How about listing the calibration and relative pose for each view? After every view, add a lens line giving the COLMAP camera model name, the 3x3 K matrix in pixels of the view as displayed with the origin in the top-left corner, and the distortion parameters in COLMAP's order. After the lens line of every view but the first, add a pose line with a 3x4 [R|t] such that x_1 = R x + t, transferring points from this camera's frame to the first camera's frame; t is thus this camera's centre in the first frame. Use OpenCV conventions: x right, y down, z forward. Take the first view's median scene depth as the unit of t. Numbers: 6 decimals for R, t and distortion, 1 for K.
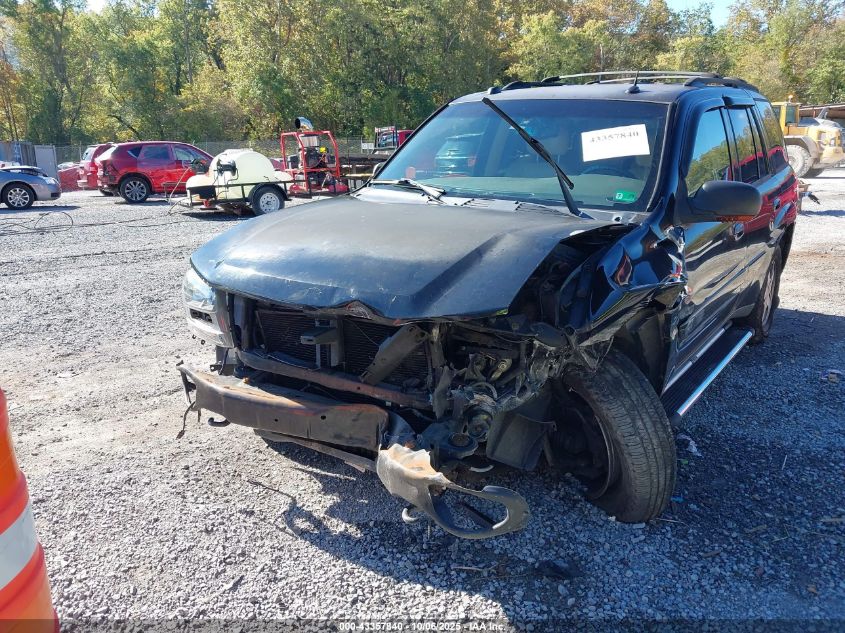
lens RADIAL K [[657.2, 0, 422.5], [0, 657.2, 316.5], [0, 0, 1]] dist [0.000567, -0.005617]
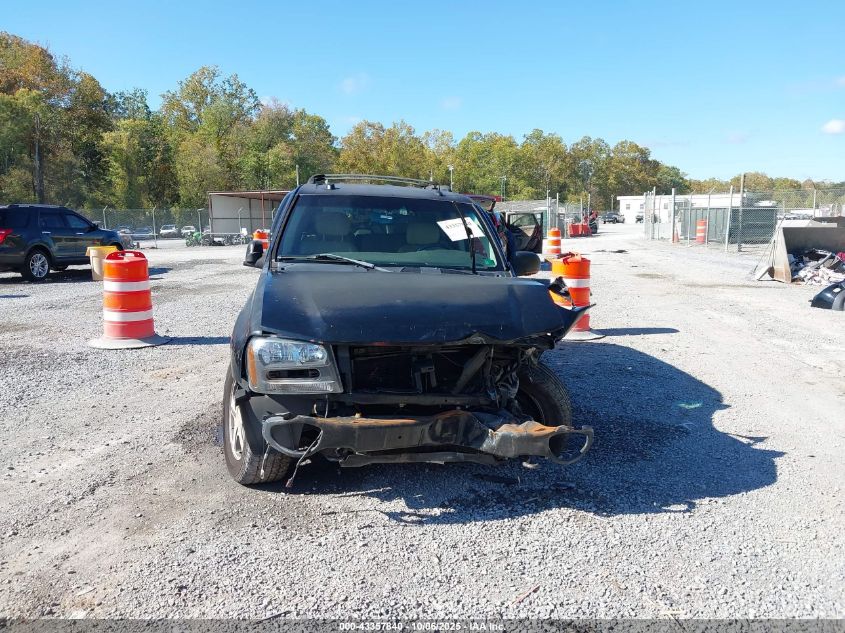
lens RADIAL K [[655.3, 0, 422.2], [0, 655.3, 300.5], [0, 0, 1]] dist [0.005324, 0.001098]
pose [[0.715185, -0.070581, 0.695363, -0.910584], [0.163500, 0.984179, -0.068264, -0.010690], [-0.679543, 0.162514, 0.715410, 0.000721]]
